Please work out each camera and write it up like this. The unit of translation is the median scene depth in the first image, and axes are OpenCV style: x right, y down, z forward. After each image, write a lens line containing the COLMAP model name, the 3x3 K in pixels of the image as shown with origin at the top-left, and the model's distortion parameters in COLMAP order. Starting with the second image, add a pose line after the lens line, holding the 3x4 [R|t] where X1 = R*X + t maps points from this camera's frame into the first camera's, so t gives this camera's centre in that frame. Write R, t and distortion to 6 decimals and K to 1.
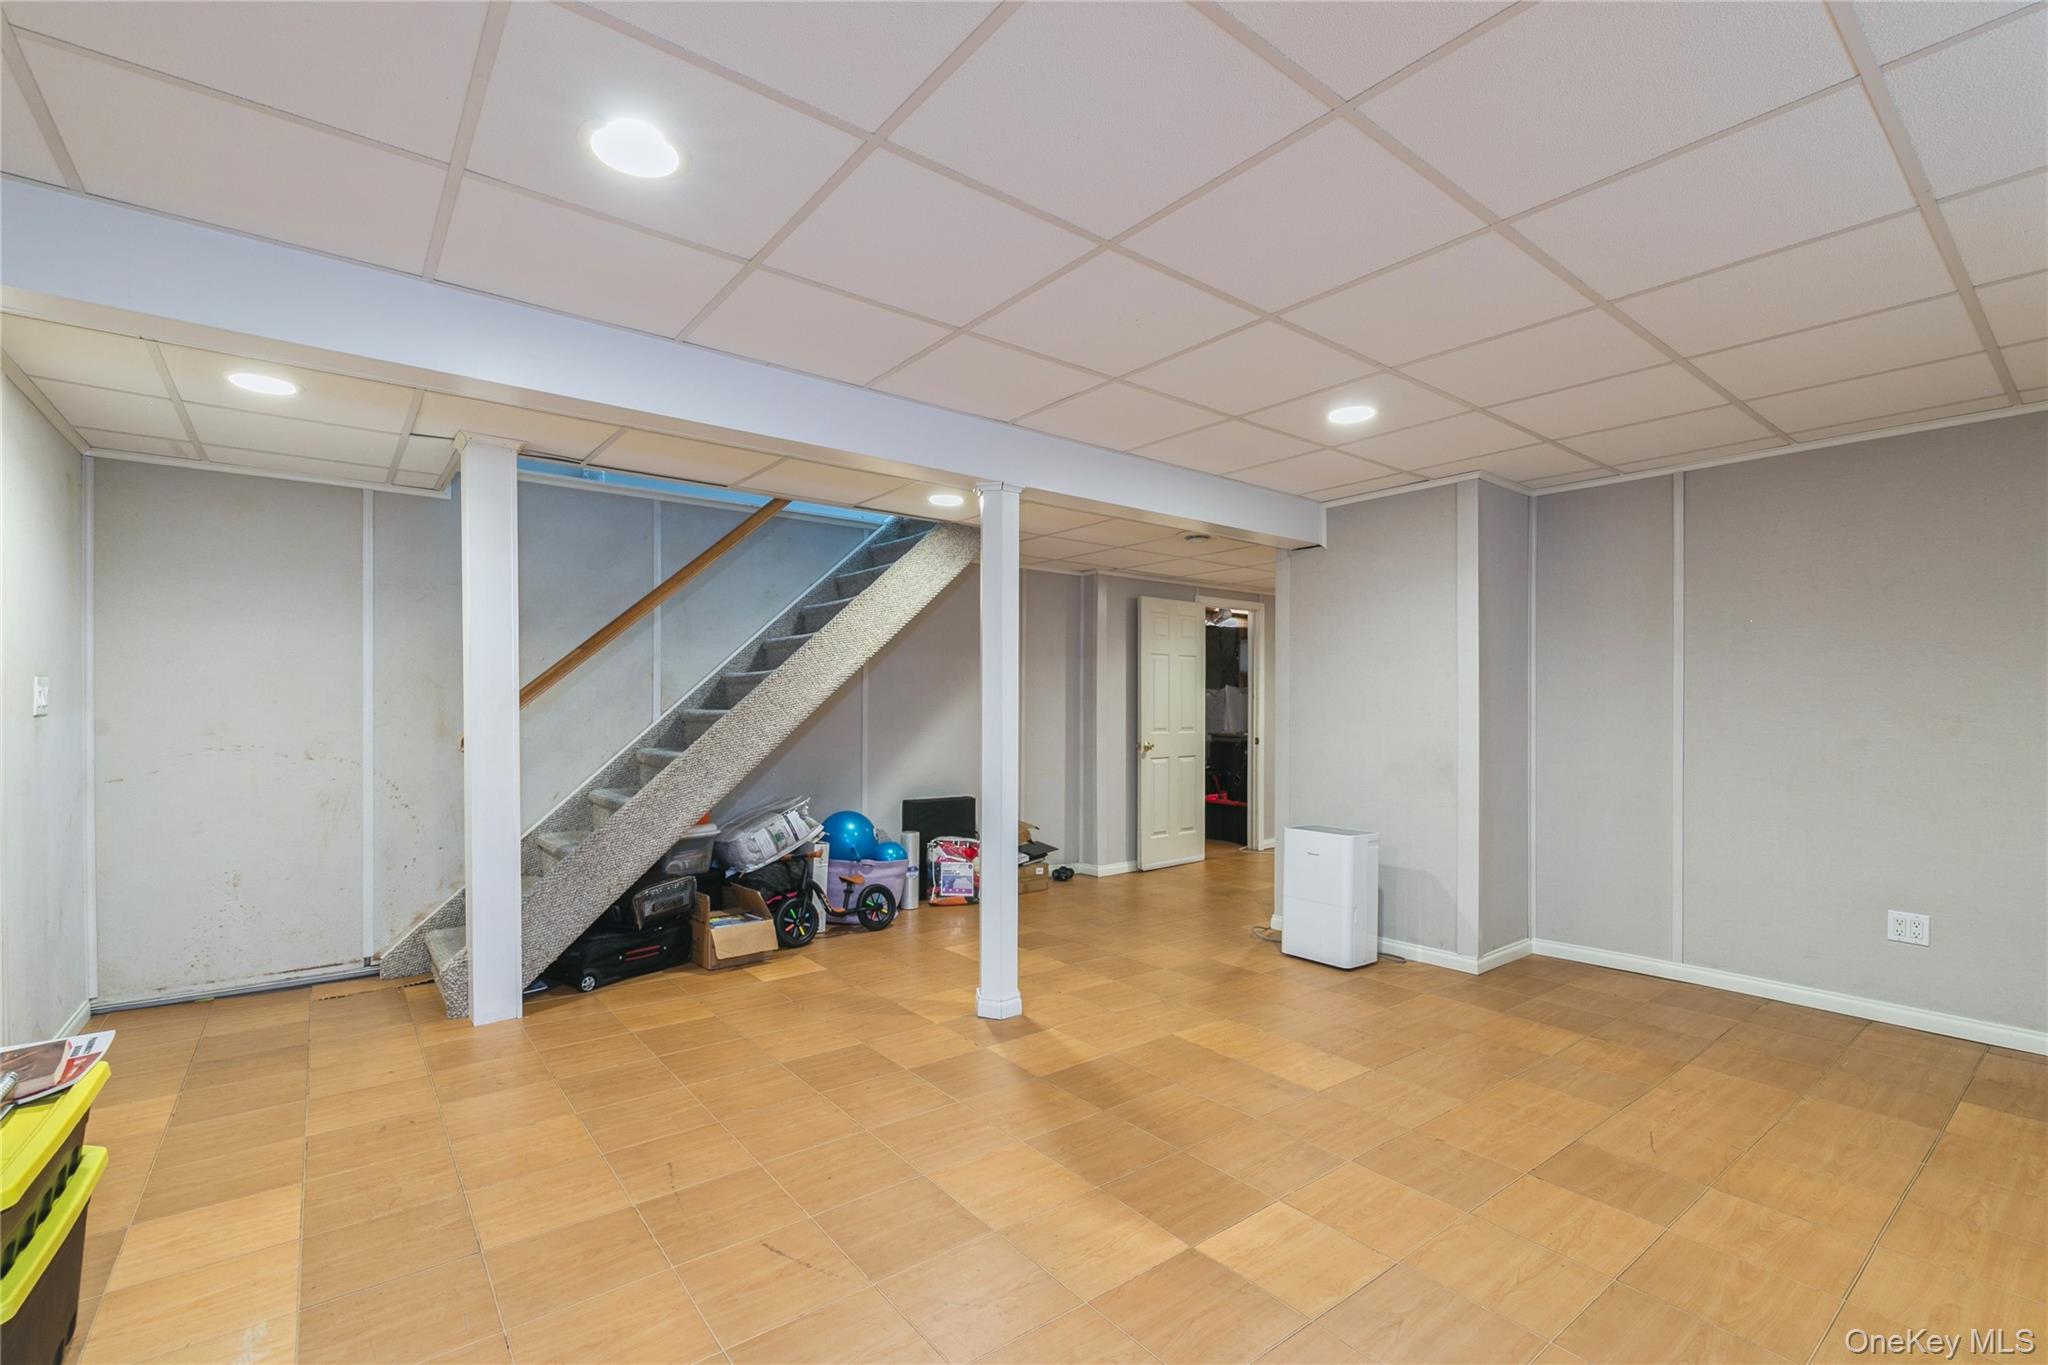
lens RADIAL K [[896.9, 0, 1013.9], [0, 896.9, 693.7], [0, 0, 1]] dist [0.001765, 0.000202]
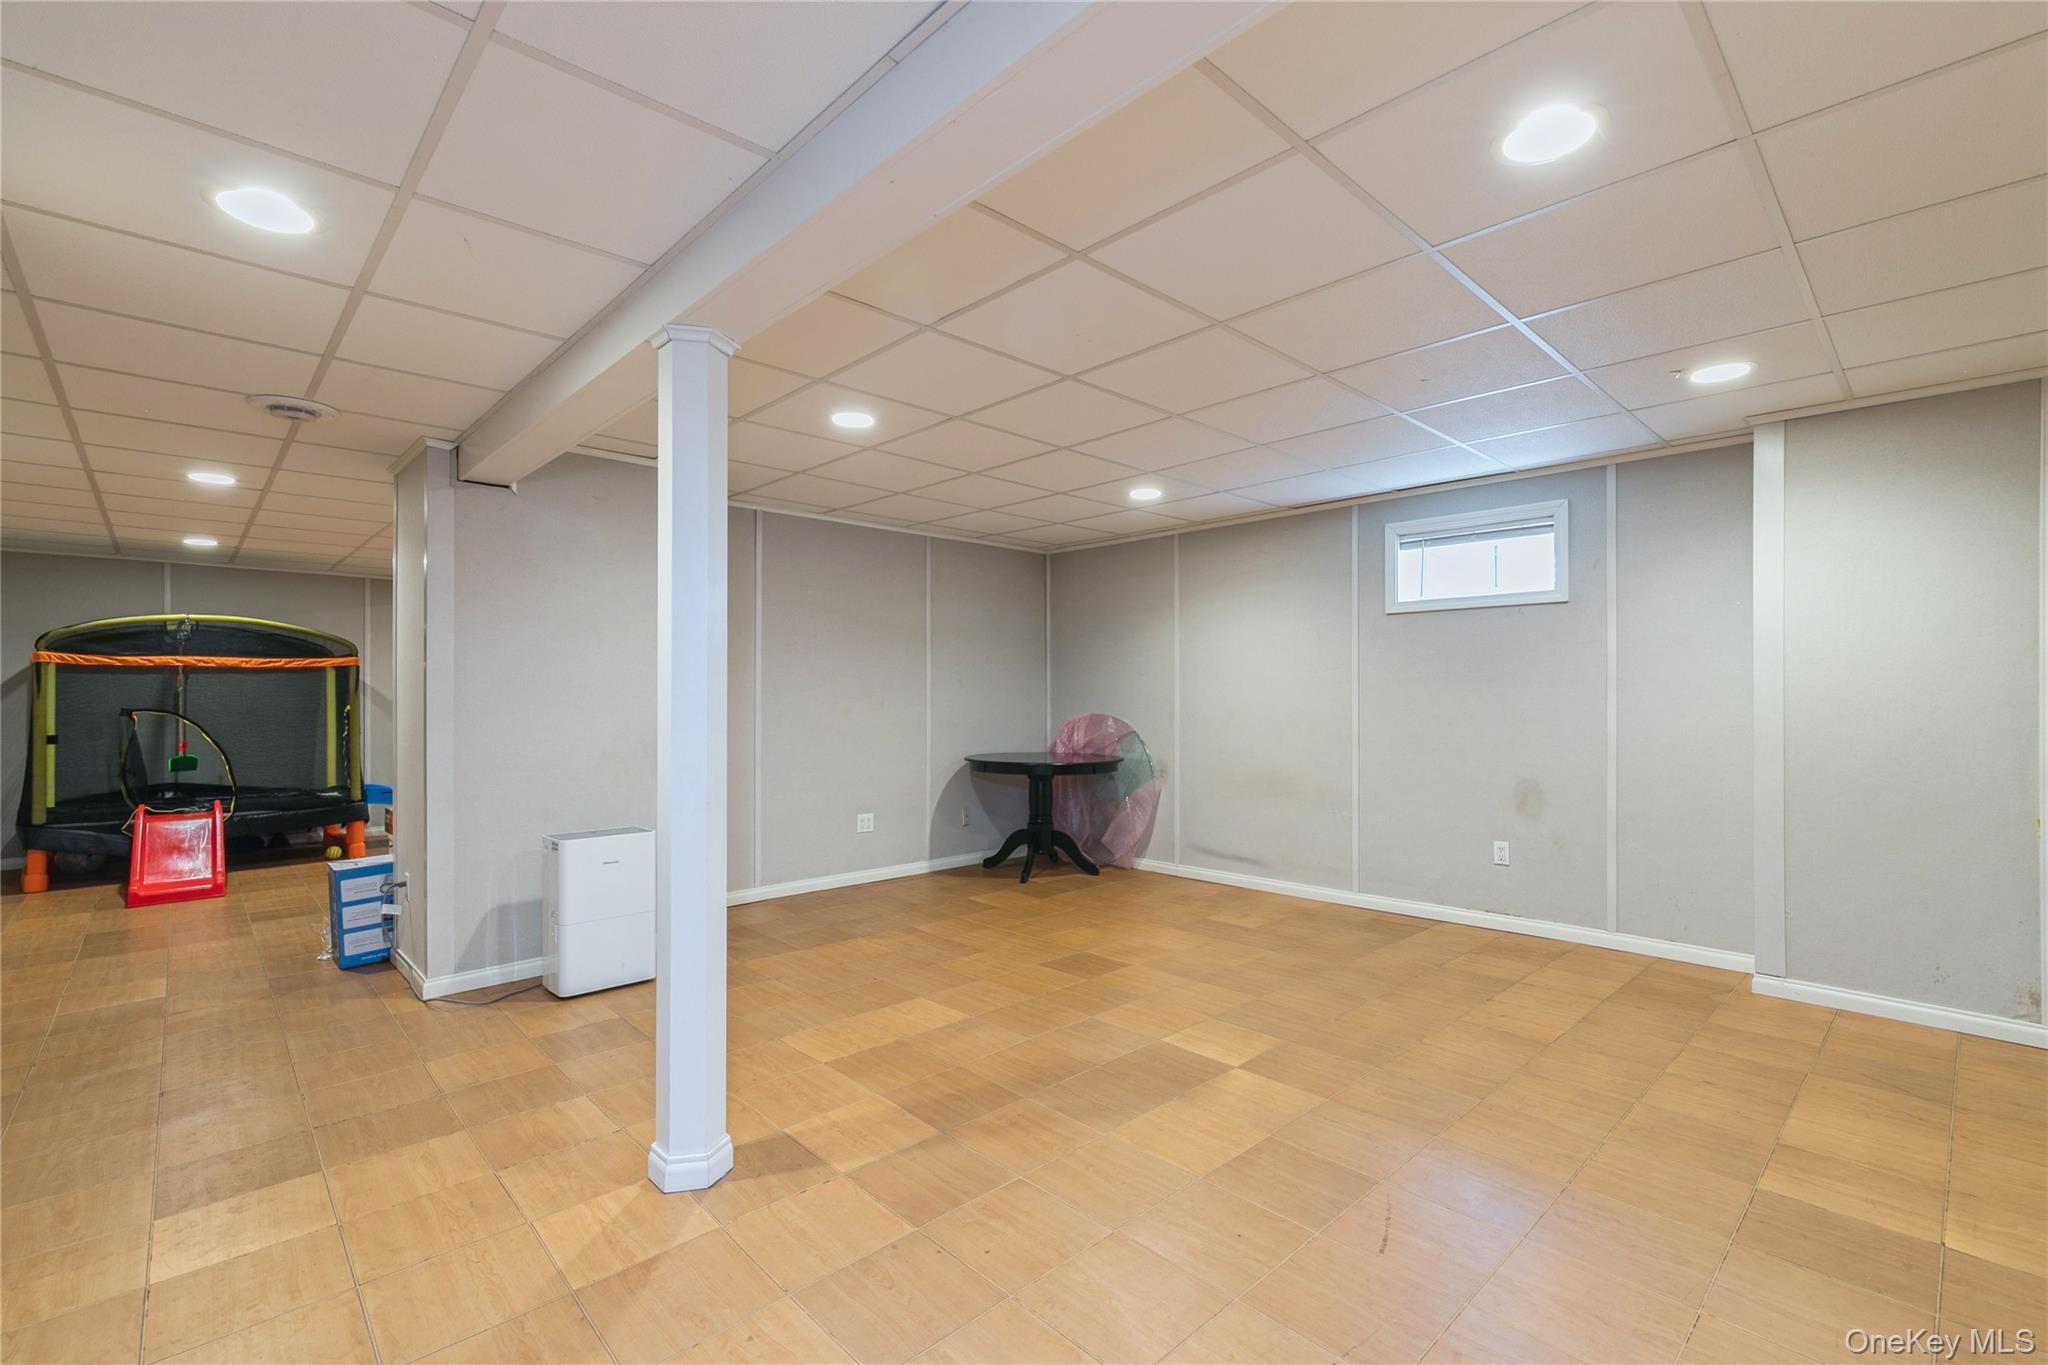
lens RADIAL K [[896.9, 0, 1013.9], [0, 896.9, 693.7], [0, 0, 1]] dist [0.001765, 0.000202]
pose [[-0.073640, -0.010818, 0.997226, -0.841636], [-0.007797, 0.999917, 0.010271, -0.003512], [-0.997254, -0.007019, -0.073719, 1.010044]]
